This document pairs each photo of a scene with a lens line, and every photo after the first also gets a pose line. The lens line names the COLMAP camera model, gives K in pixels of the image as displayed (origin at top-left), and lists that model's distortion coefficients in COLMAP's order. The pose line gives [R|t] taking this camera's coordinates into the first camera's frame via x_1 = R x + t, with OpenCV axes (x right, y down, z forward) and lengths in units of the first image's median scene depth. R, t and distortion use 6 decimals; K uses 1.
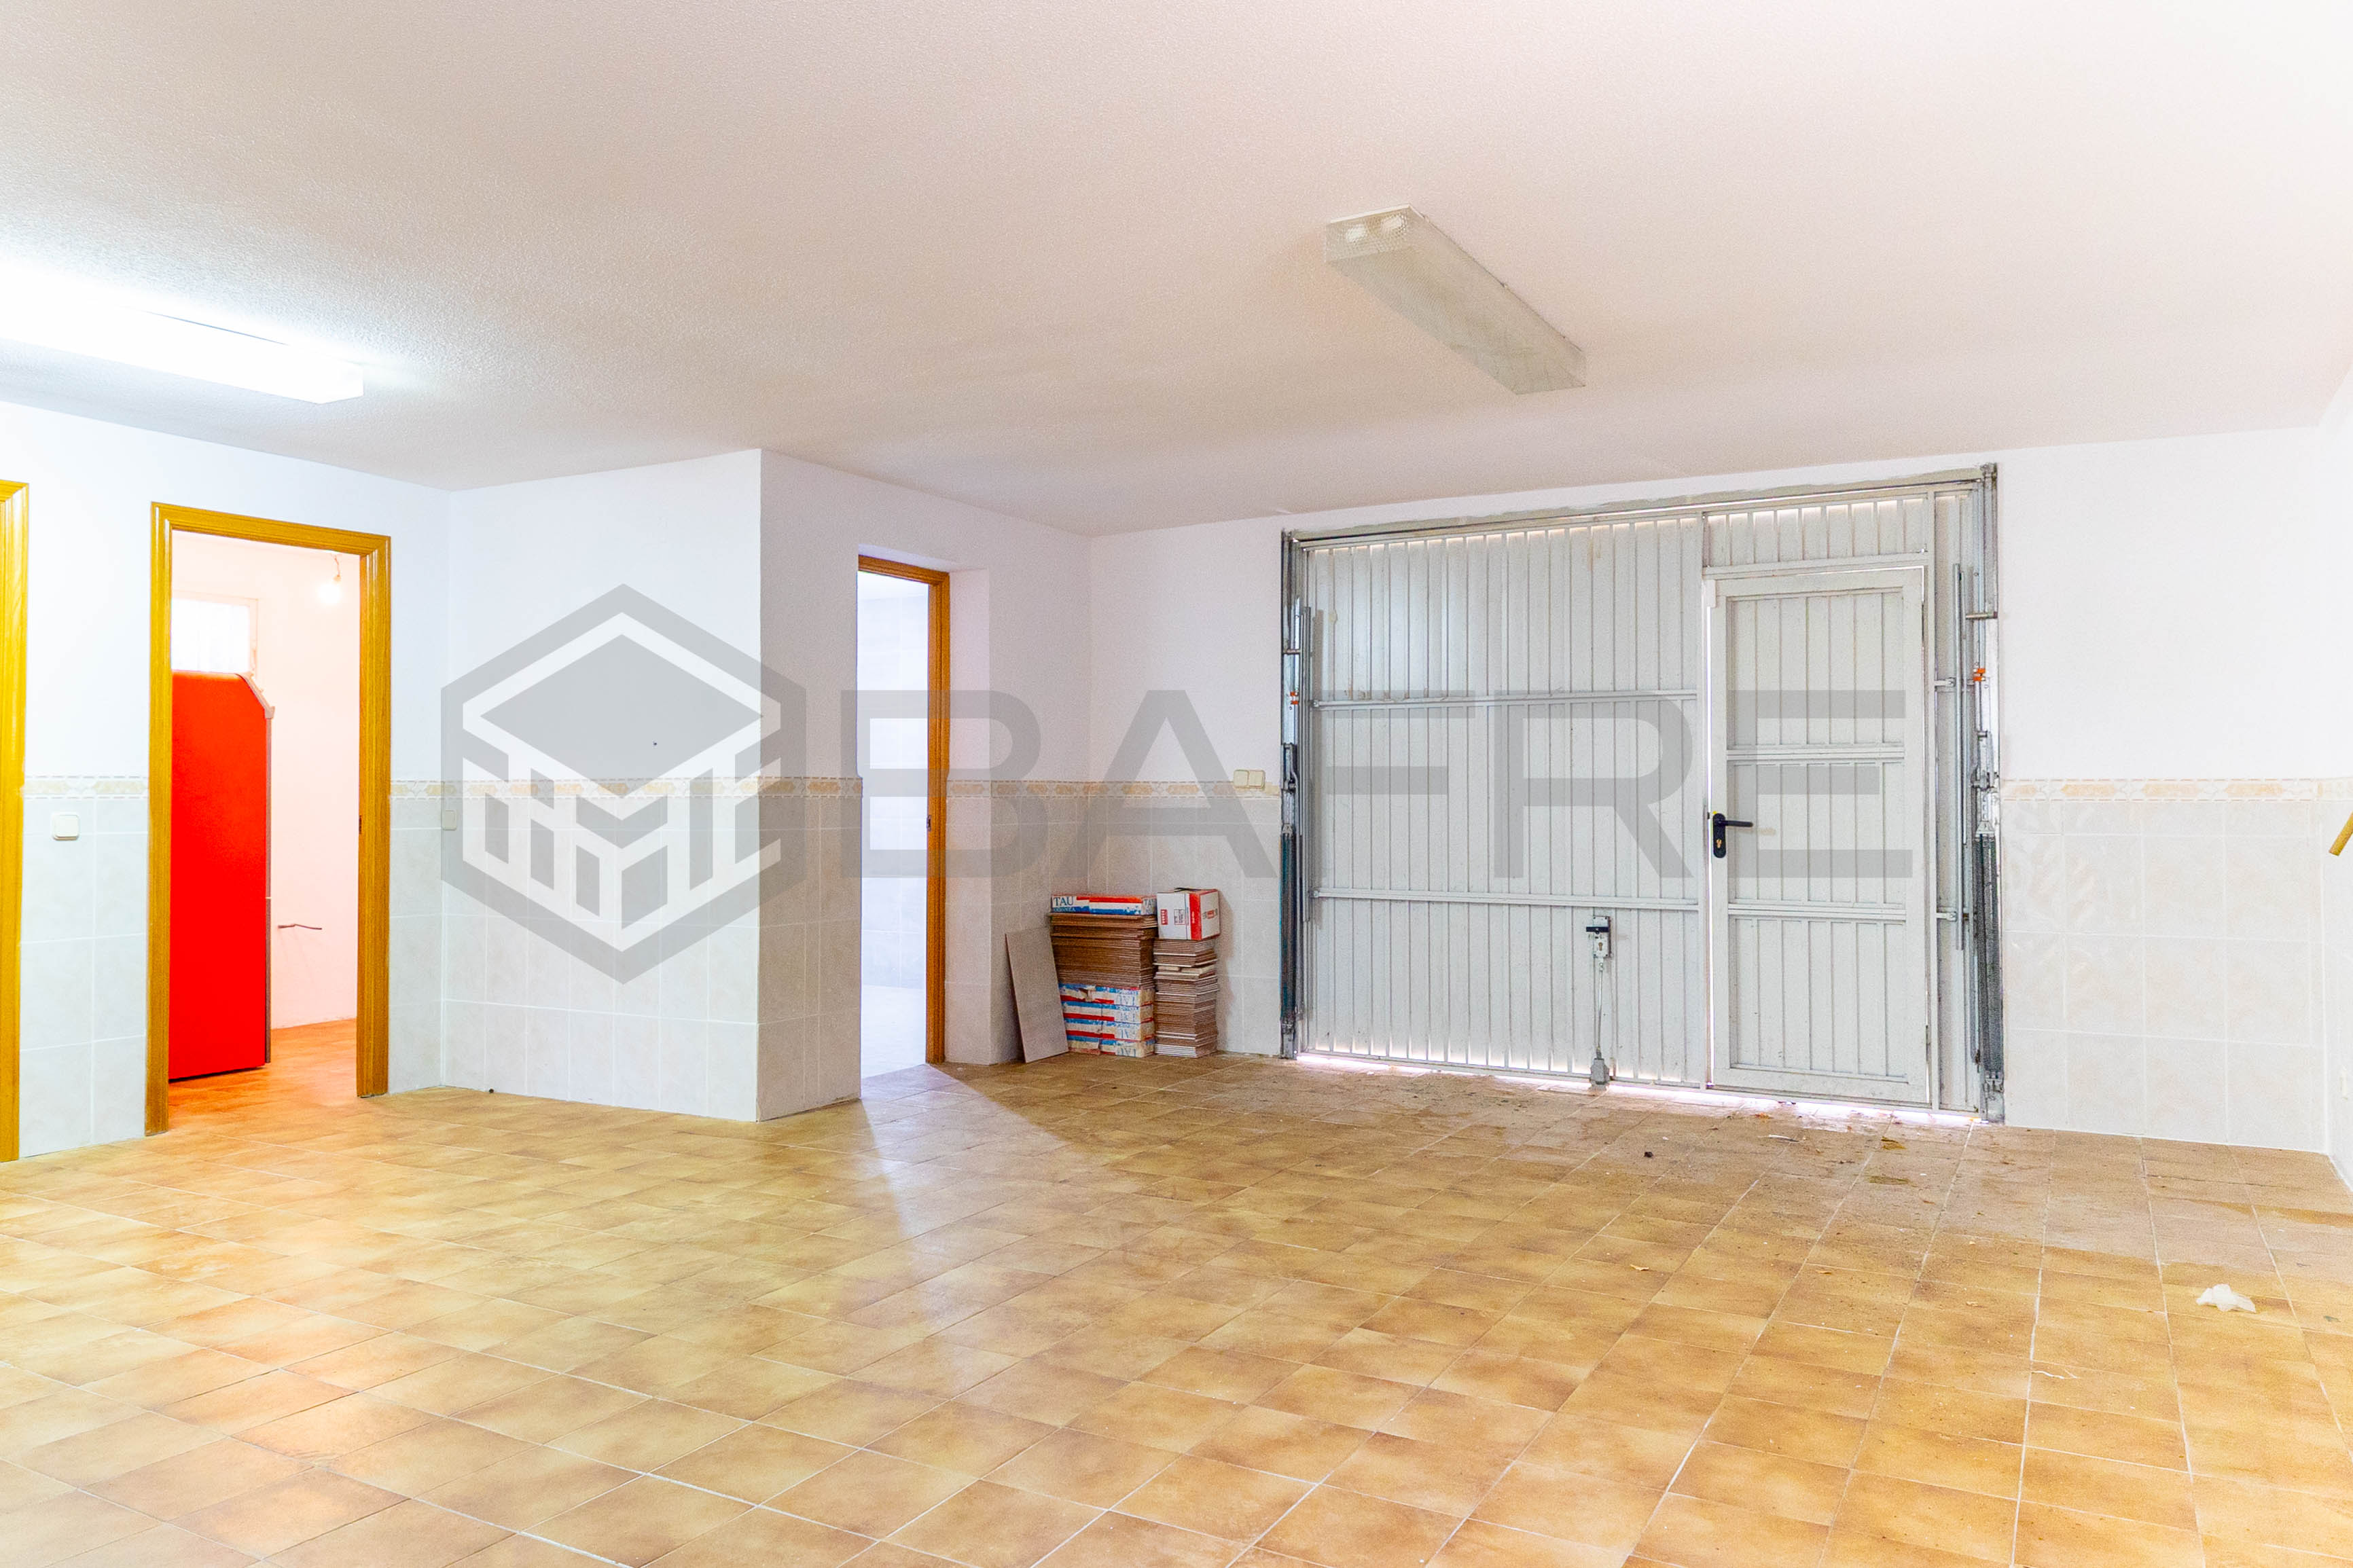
lens RADIAL K [[1598.5, 0, 1152.9], [0, 1598.5, 757.3], [0, 0, 1]] dist [0.072893, -0.084457]
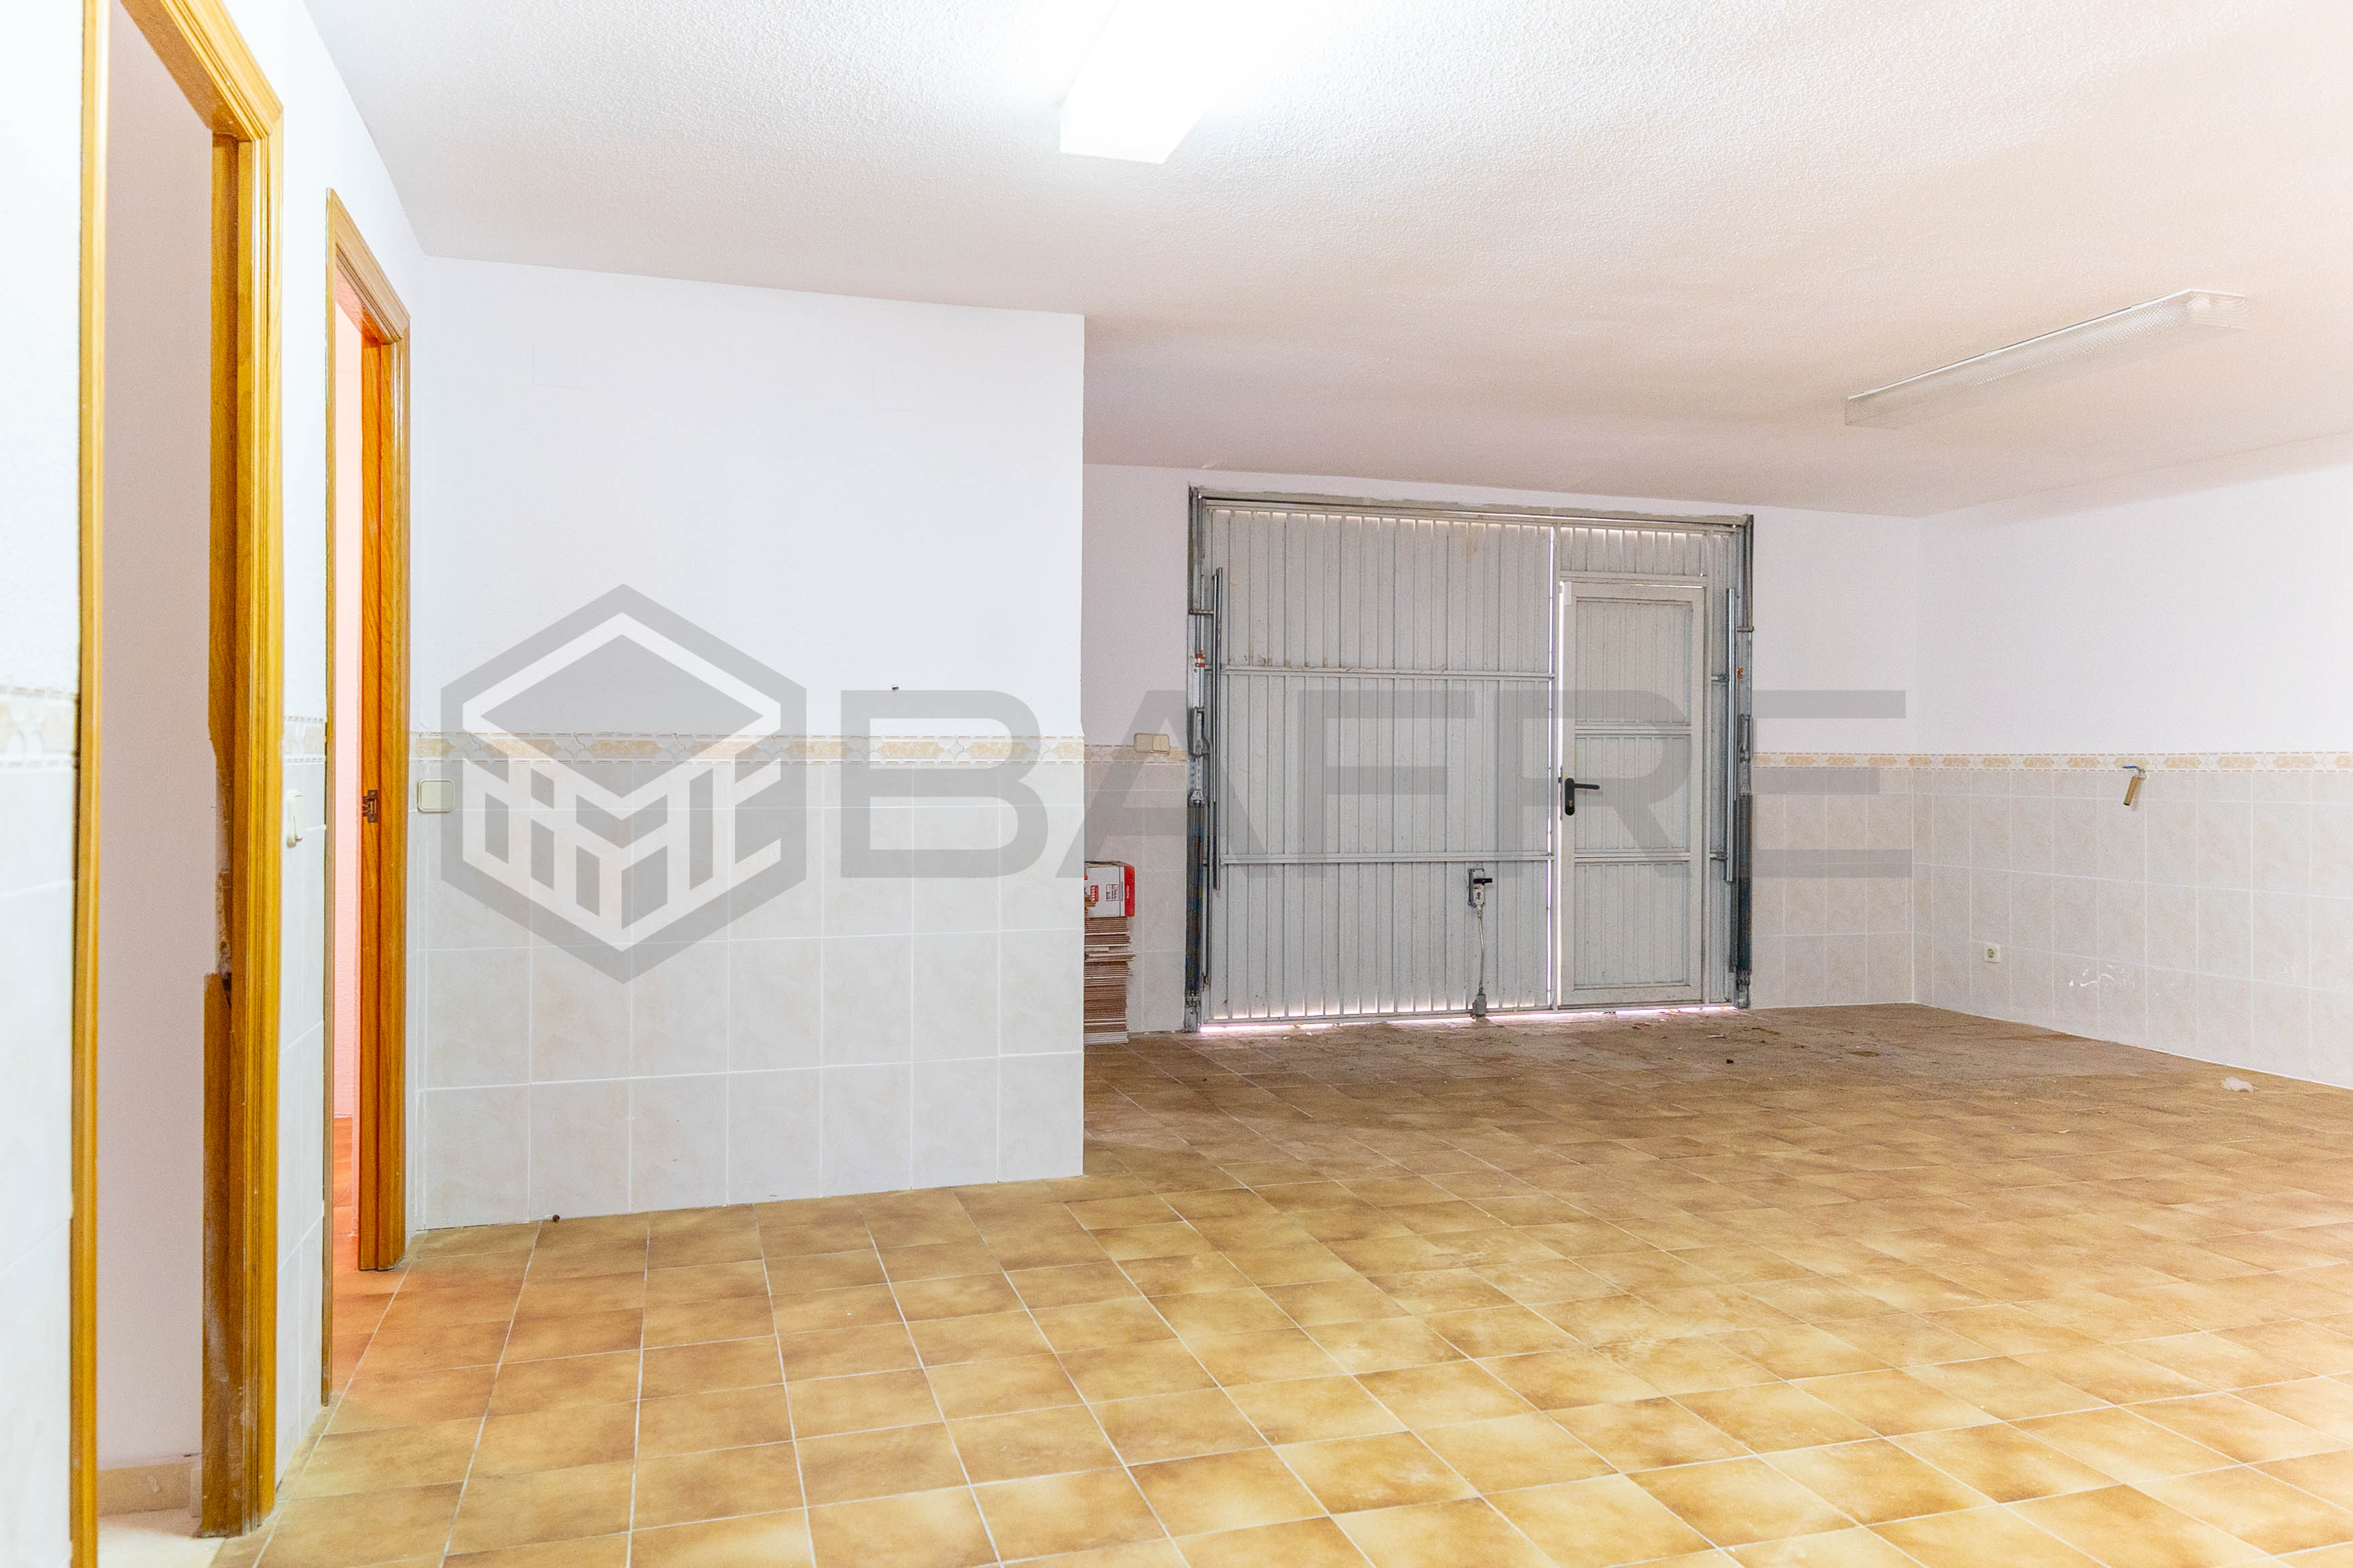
lens RADIAL K [[1598.5, 0, 1152.9], [0, 1598.5, 757.3], [0, 0, 1]] dist [0.072893, -0.084457]
pose [[0.693215, 0.005553, 0.720709, -0.690236], [-0.023523, 0.999612, 0.014923, 0.008600], [-0.720346, -0.027298, 0.693077, 0.382557]]
